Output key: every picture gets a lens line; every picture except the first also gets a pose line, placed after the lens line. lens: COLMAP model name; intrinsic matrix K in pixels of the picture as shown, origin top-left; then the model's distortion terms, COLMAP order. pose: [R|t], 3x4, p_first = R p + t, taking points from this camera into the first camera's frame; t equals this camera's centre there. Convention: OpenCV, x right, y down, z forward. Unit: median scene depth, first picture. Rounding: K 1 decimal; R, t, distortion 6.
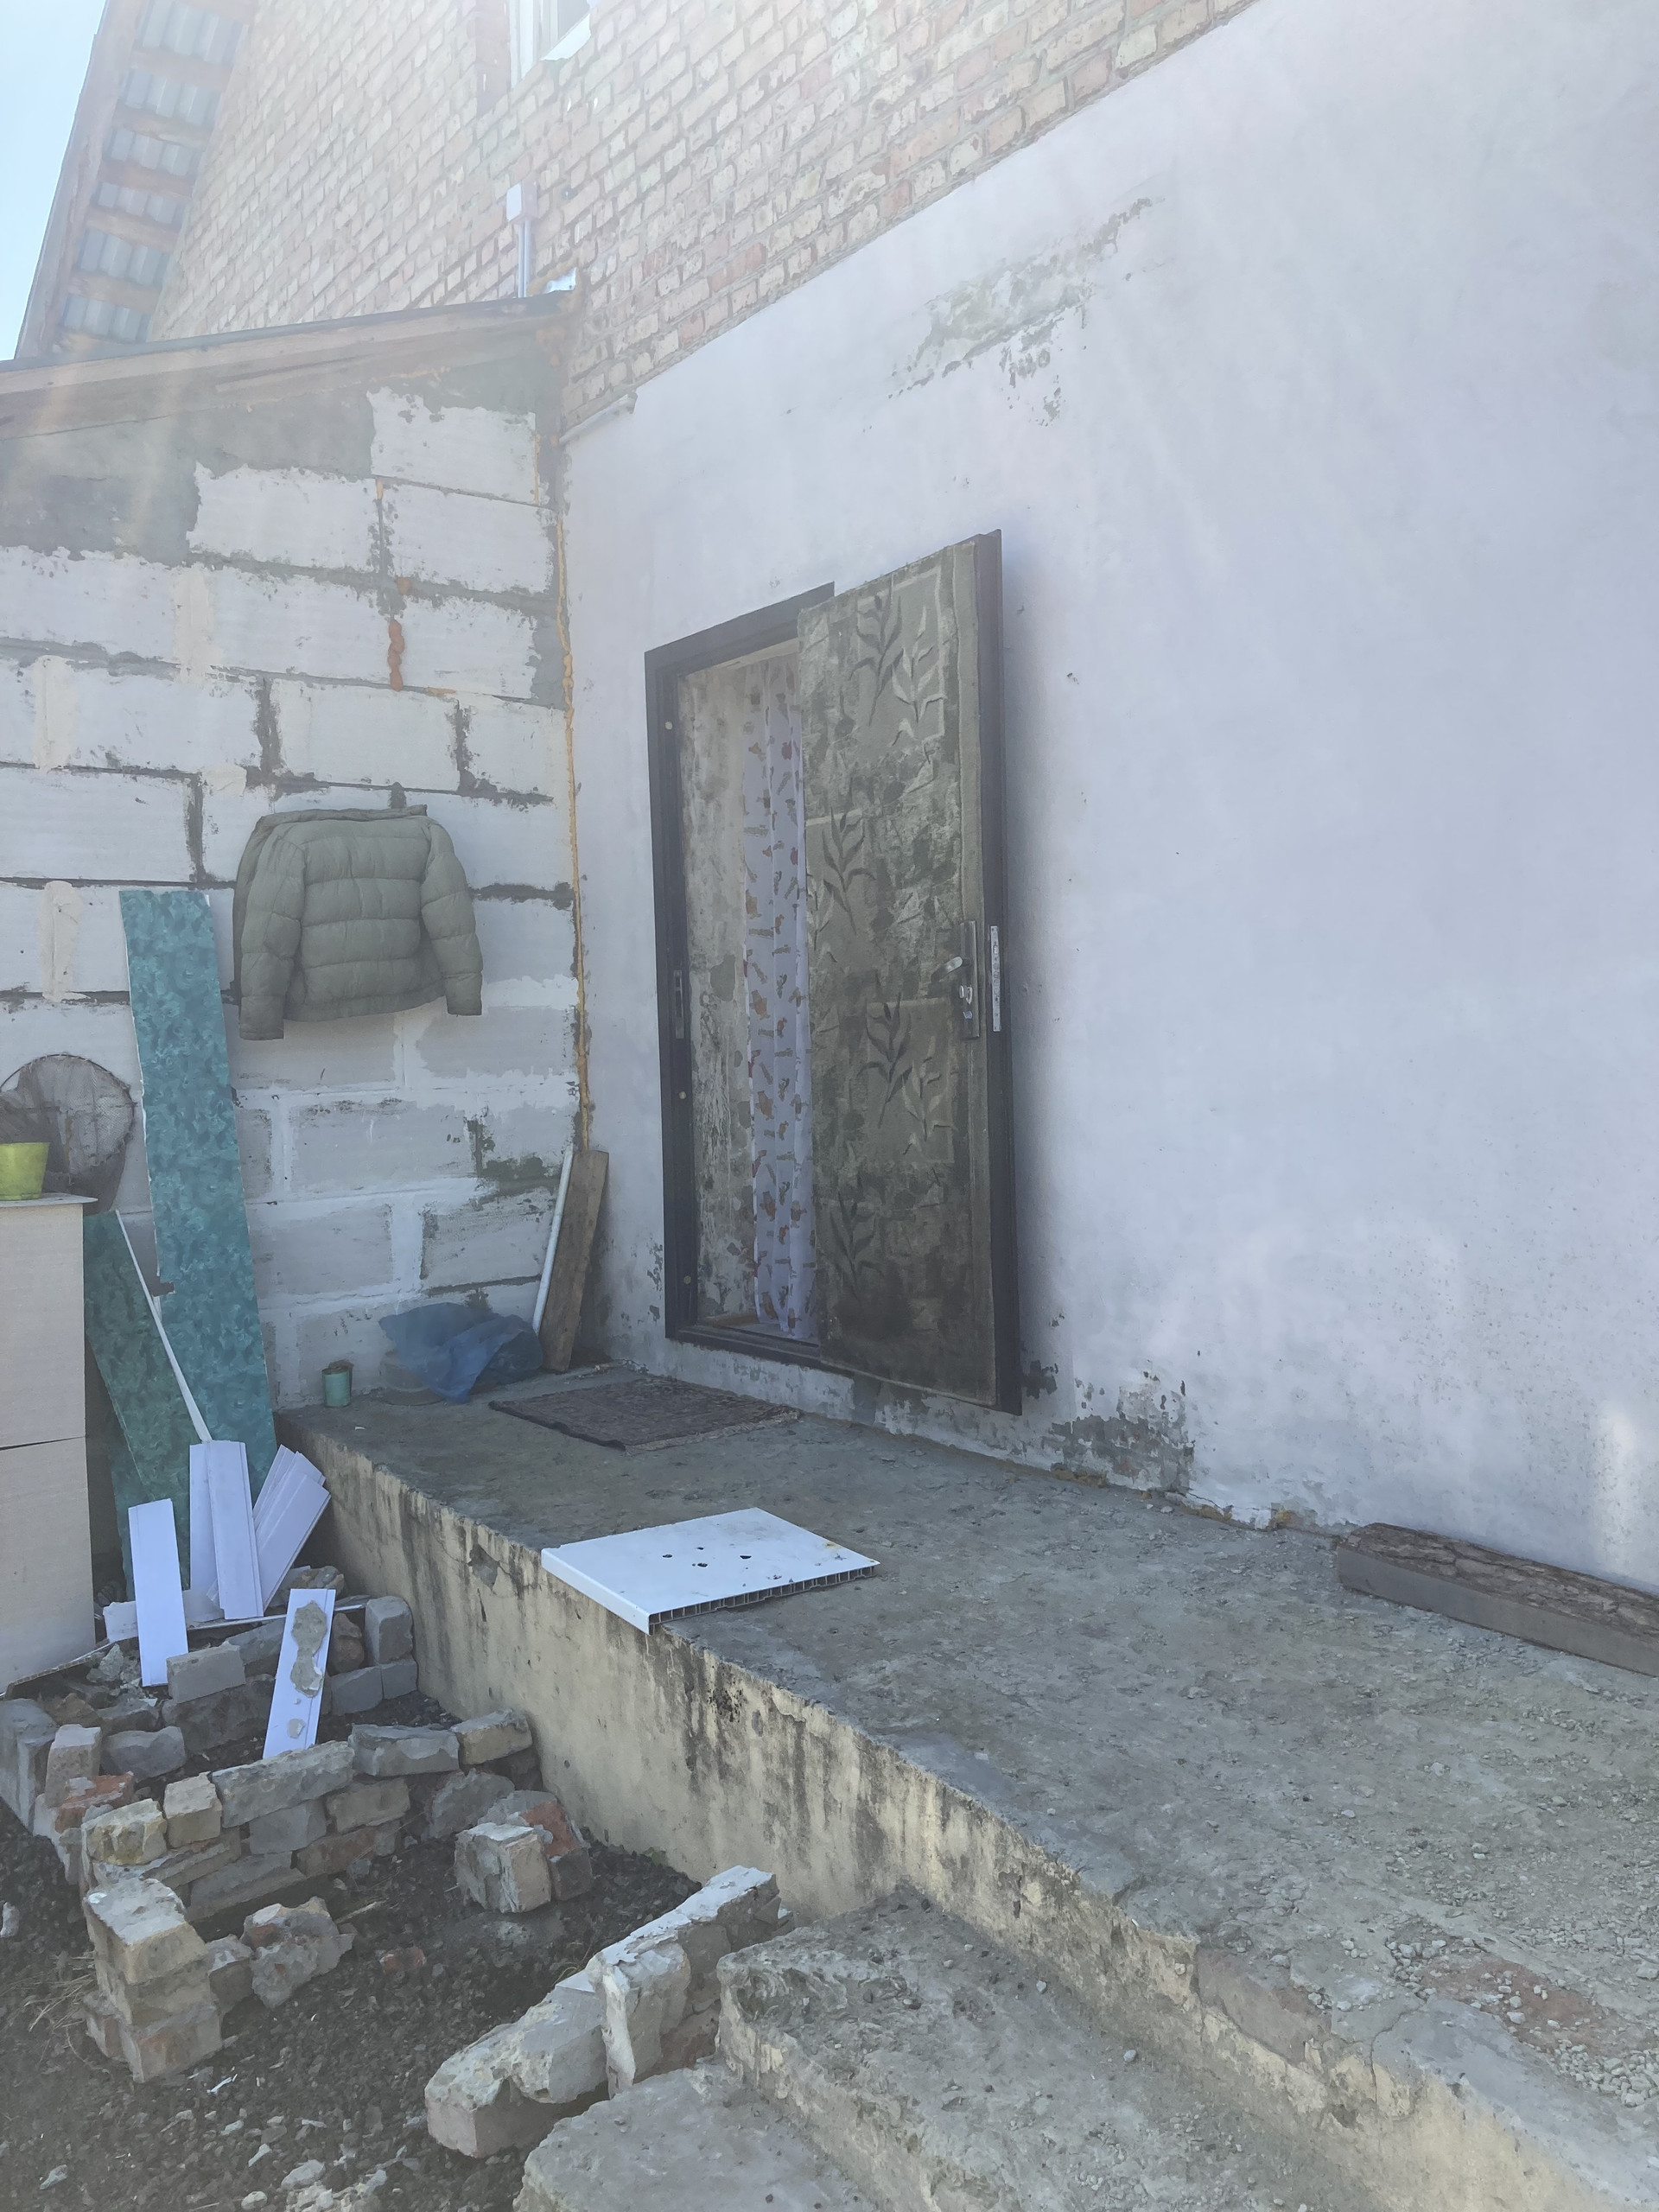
lens RADIAL K [[1799.9, 0, 829.5], [0, 1799.9, 1106.0], [0, 0, 1]] dist [0.025247, -0.067221]
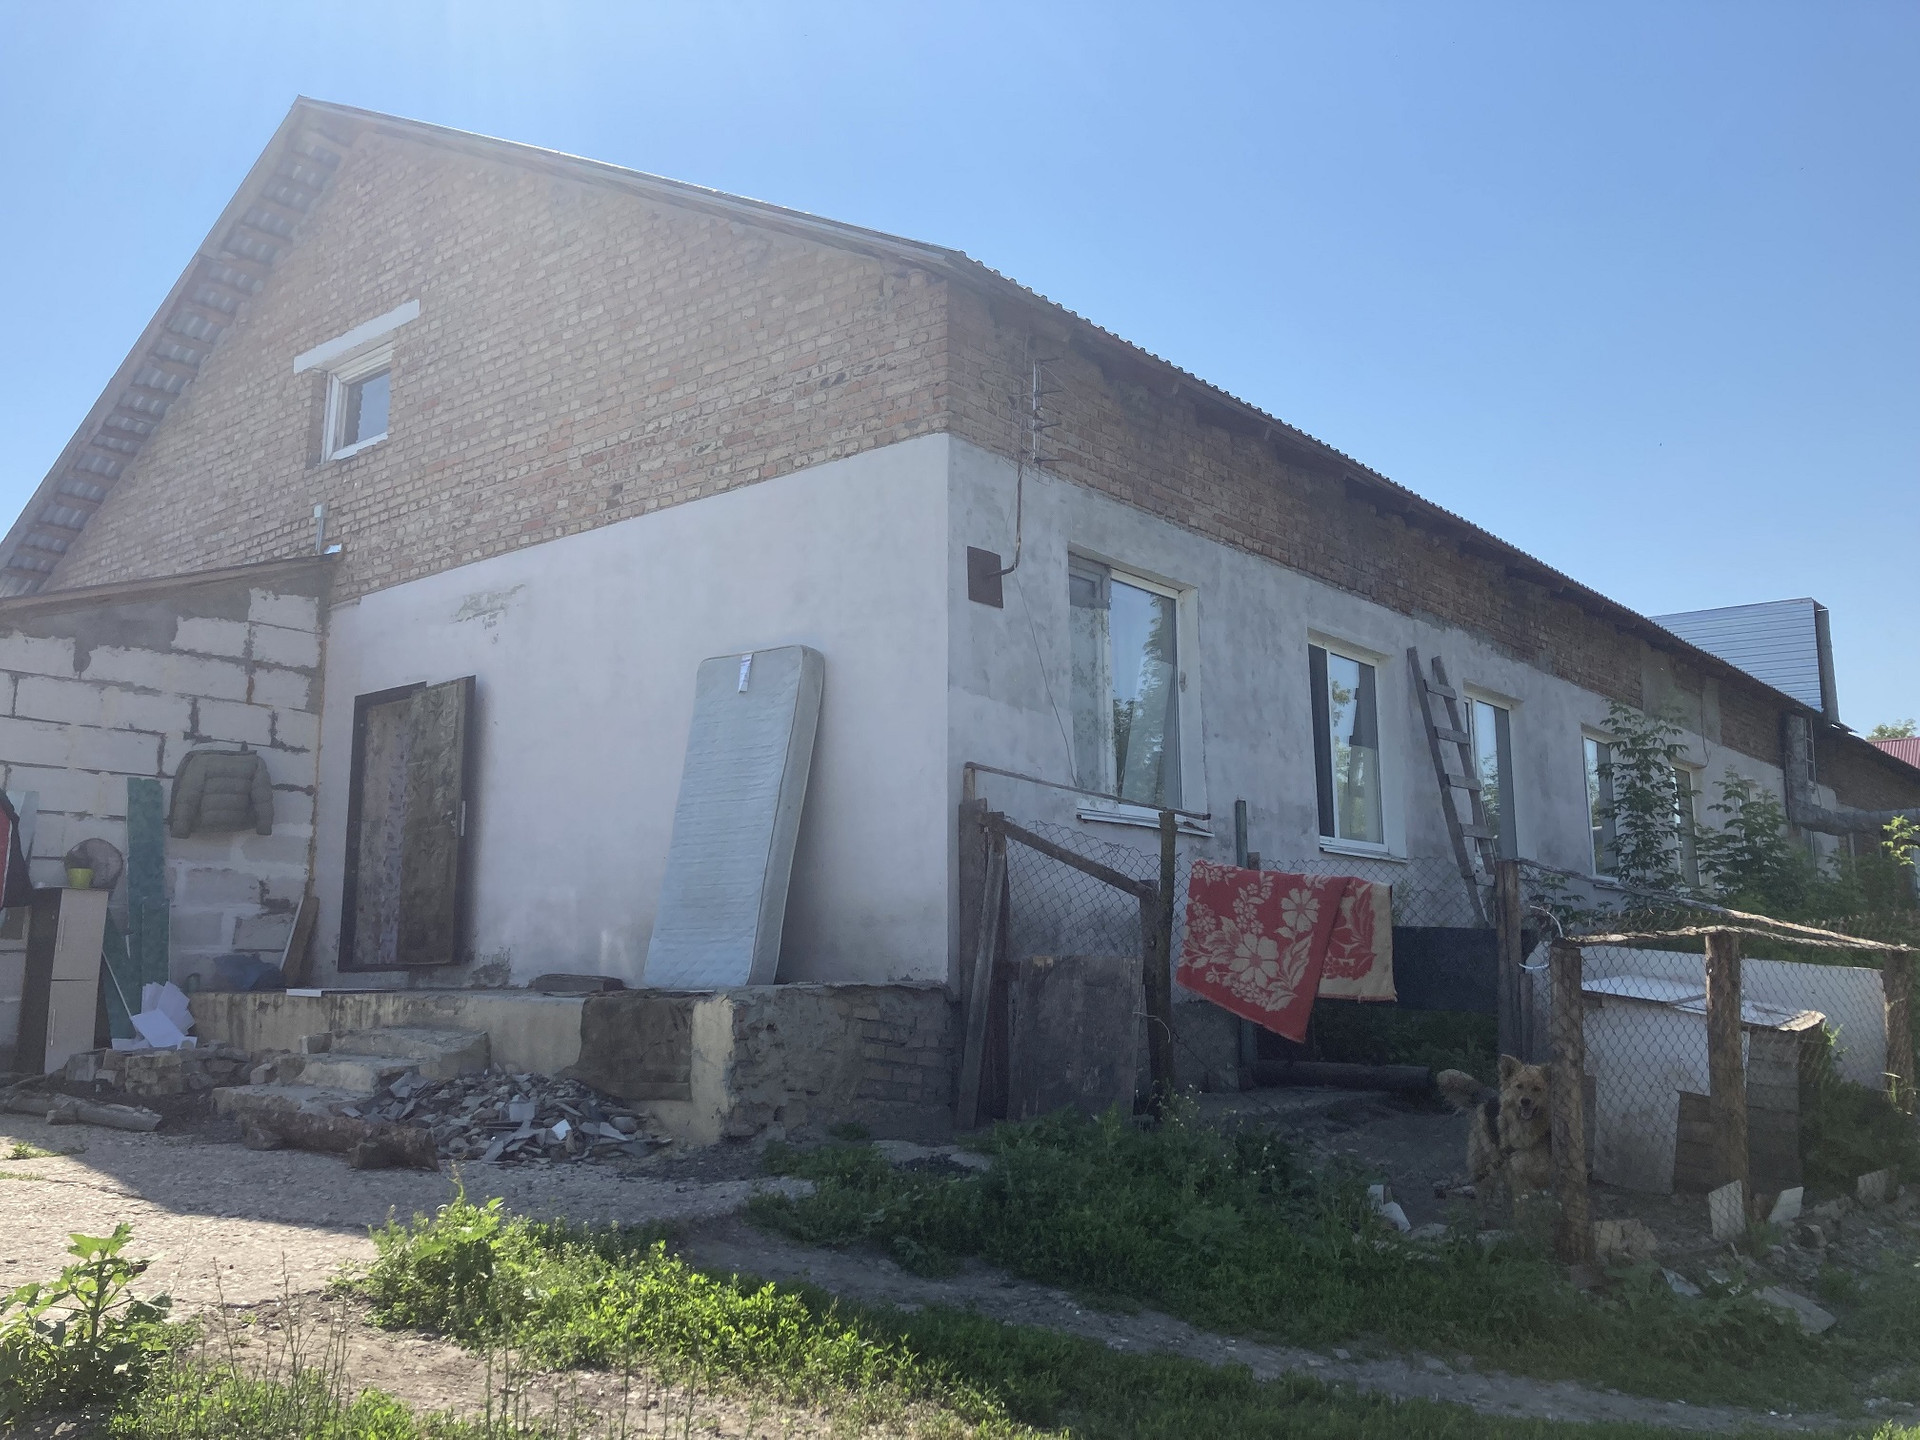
lens RADIAL K [[1568.3, 0, 923.9], [0, 1568.3, 674.8], [0, 0, 1]] dist [0.027659, -0.081836]
pose [[0.971070, 0.067075, 0.229182, 0.170581], [-0.014163, 0.974229, -0.225118, 0.211624], [-0.238376, 0.215359, 0.946994, -1.327448]]
